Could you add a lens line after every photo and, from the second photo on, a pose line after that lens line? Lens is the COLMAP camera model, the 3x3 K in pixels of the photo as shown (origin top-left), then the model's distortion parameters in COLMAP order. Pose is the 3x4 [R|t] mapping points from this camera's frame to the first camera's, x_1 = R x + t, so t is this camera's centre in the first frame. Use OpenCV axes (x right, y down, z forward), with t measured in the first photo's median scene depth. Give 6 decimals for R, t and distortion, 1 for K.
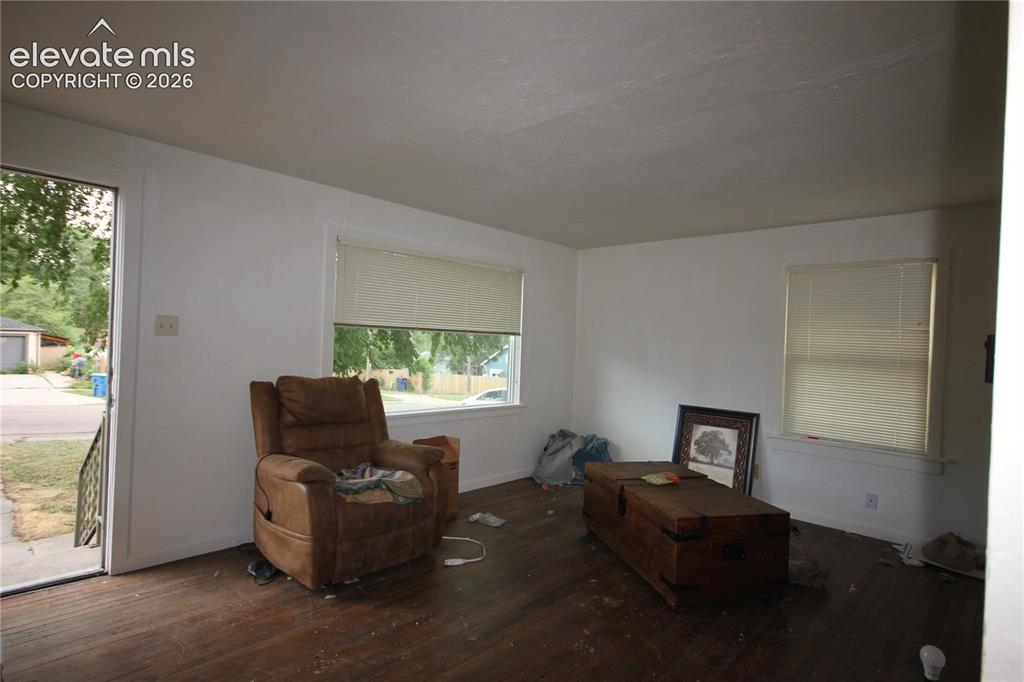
lens RADIAL K [[531.4, 0, 515.4], [0, 531.4, 345.7], [0, 0, 1]] dist [0.021913, -0.012342]
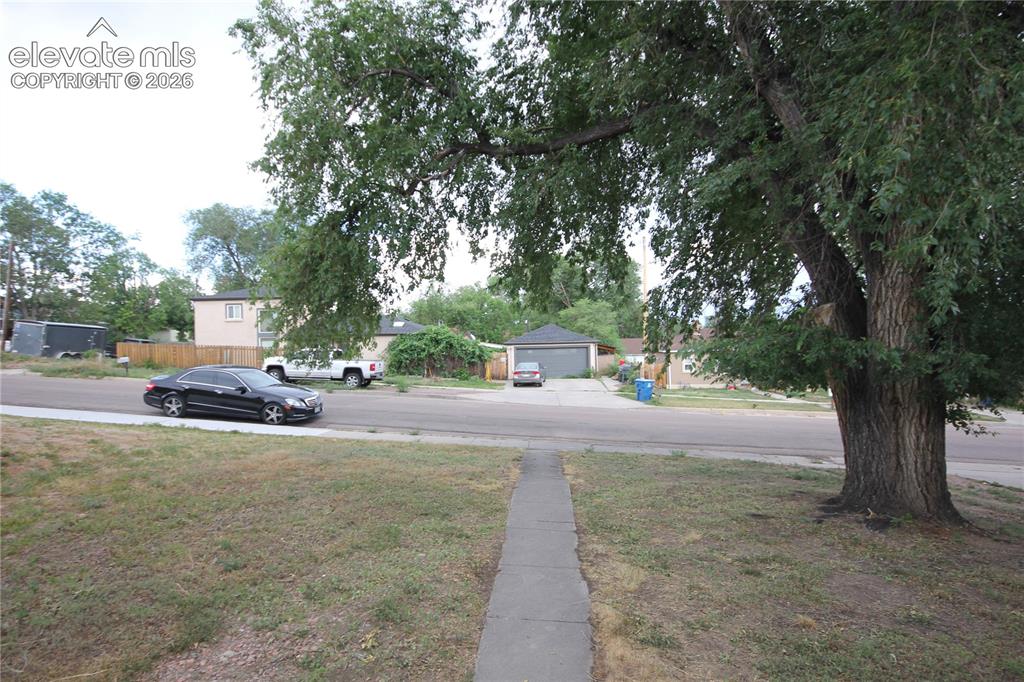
lens RADIAL K [[532.4, 0, 514.7], [0, 532.4, 345.6], [0, 0, 1]] dist [0.012733, -0.003134]
pose [[0.639718, -0.040783, -0.767527, -0.763368], [0.036861, 0.999070, -0.022364, 0.000202], [0.767725, -0.013985, 0.640627, 0.818864]]
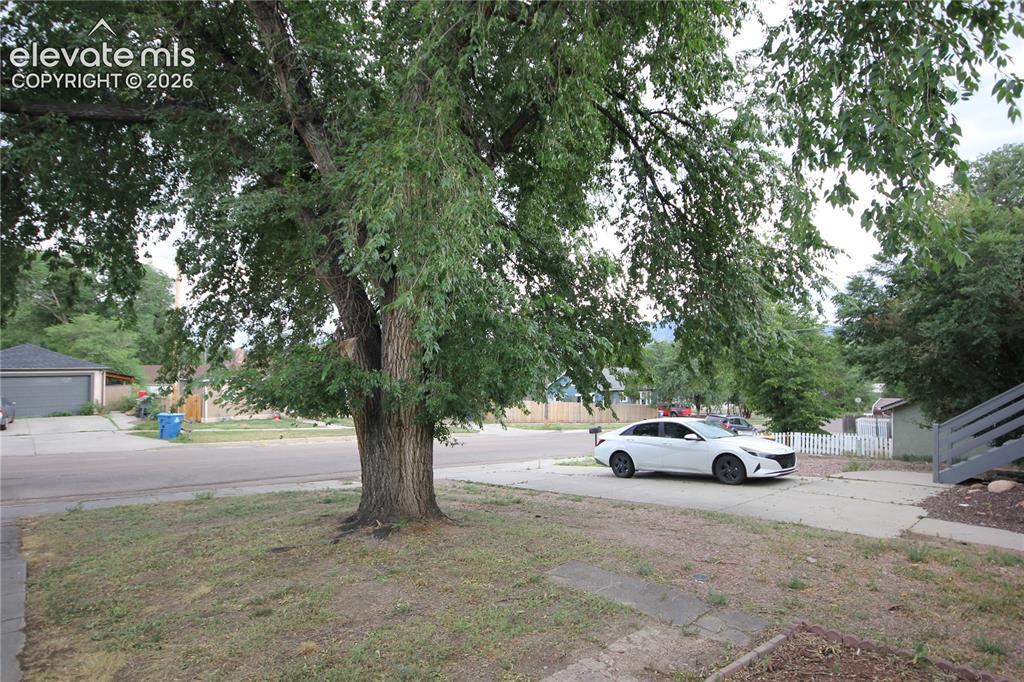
lens RADIAL K [[532.4, 0, 514.7], [0, 532.4, 345.6], [0, 0, 1]] dist [0.012733, -0.003134]
pose [[0.996464, -0.038296, -0.074781, -0.718052], [0.034920, 0.998333, -0.045945, -0.001122], [0.076415, 0.043171, 0.996141, 0.855057]]
